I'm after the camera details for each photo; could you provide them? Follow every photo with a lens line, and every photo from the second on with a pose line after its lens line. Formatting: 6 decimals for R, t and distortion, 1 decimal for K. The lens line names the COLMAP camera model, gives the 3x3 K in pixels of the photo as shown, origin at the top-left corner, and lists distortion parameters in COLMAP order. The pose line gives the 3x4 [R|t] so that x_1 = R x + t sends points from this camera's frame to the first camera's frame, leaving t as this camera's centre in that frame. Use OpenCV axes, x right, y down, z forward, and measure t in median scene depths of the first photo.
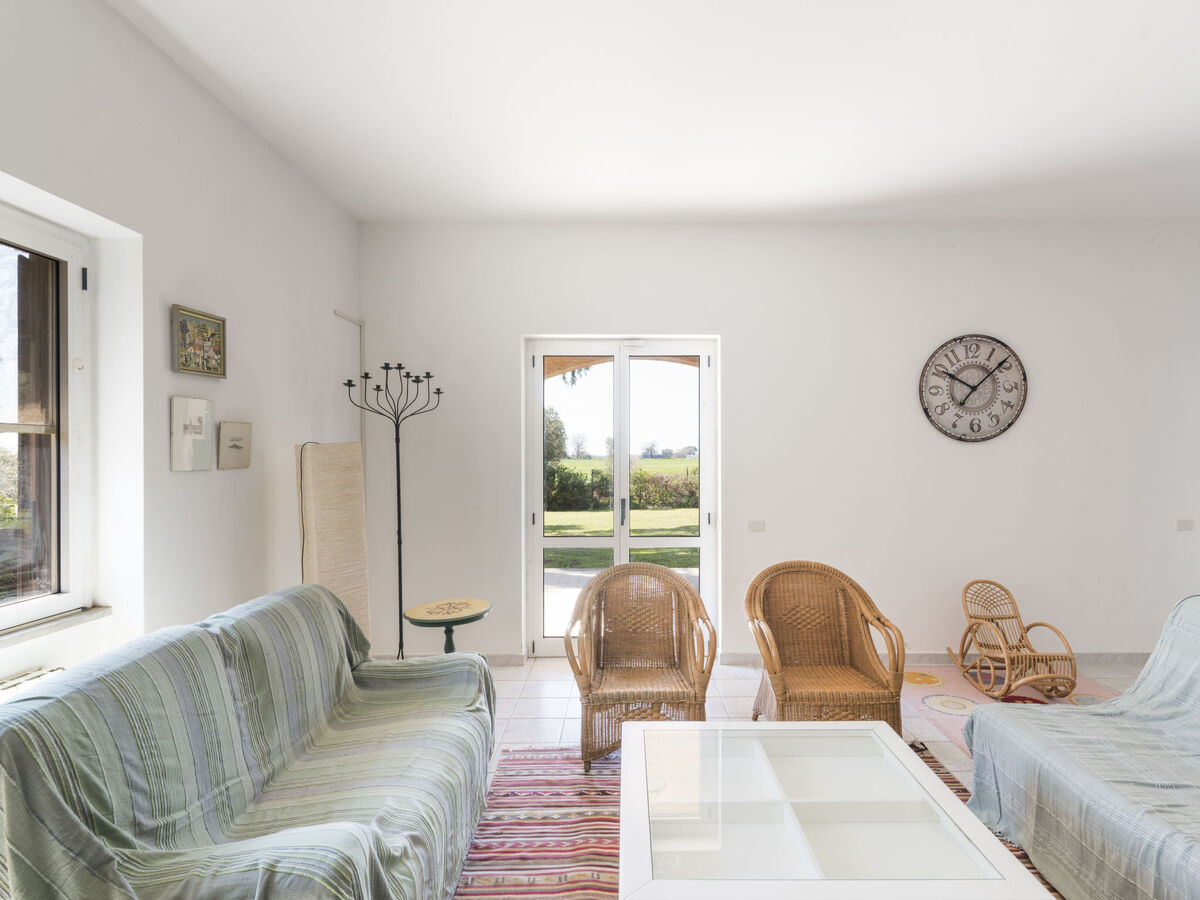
lens RADIAL K [[661.0, 0, 608.6], [0, 661.0, 450.4], [0, 0, 1]] dist [0.006372, -0.002593]
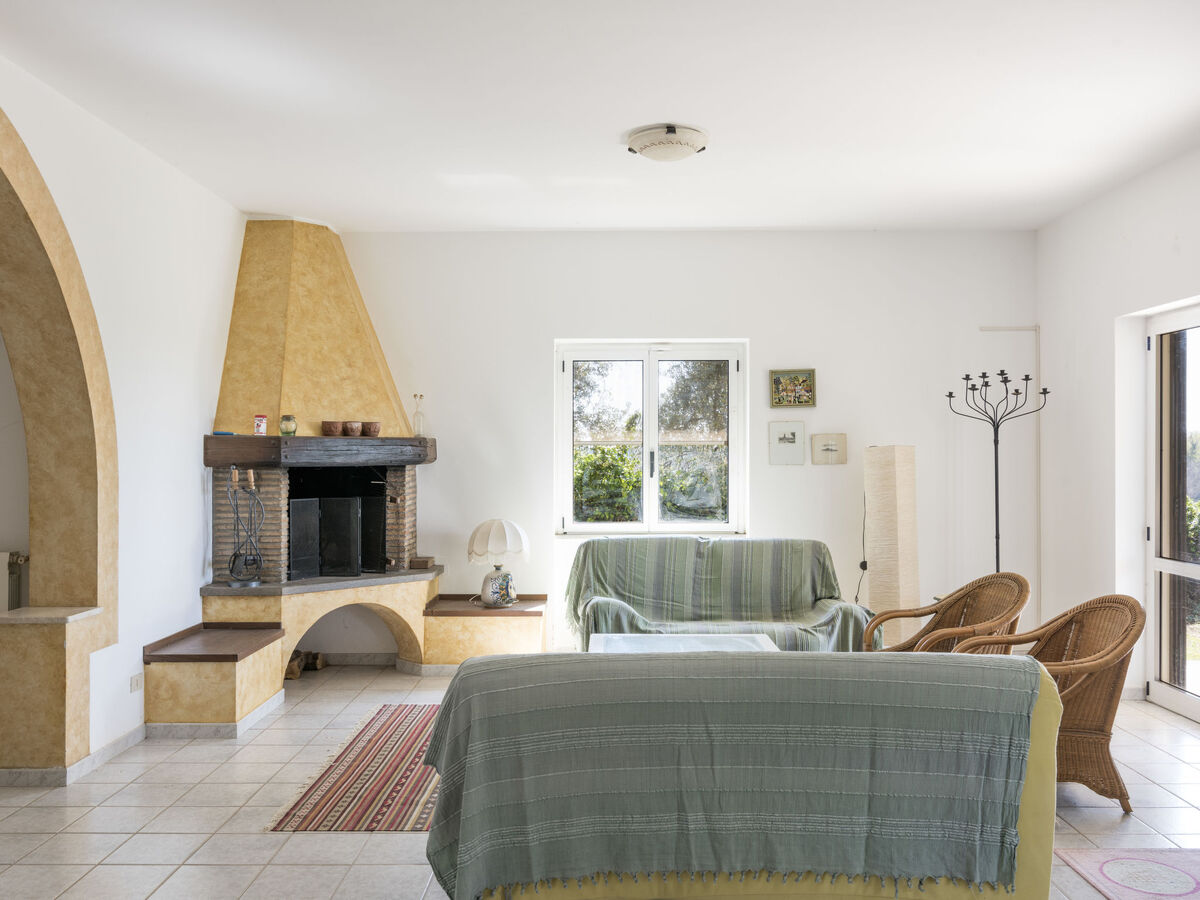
lens RADIAL K [[1073.5, 0, 596.8], [0, 1073.5, 452.4], [0, 0, 1]] dist [-0.009041, 0.014089]
pose [[-0.009217, 0.000160, -0.999958, 1.300446], [0.005765, 0.999983, 0.000107, -0.002121], [0.999941, -0.005764, -0.009218, 0.331039]]
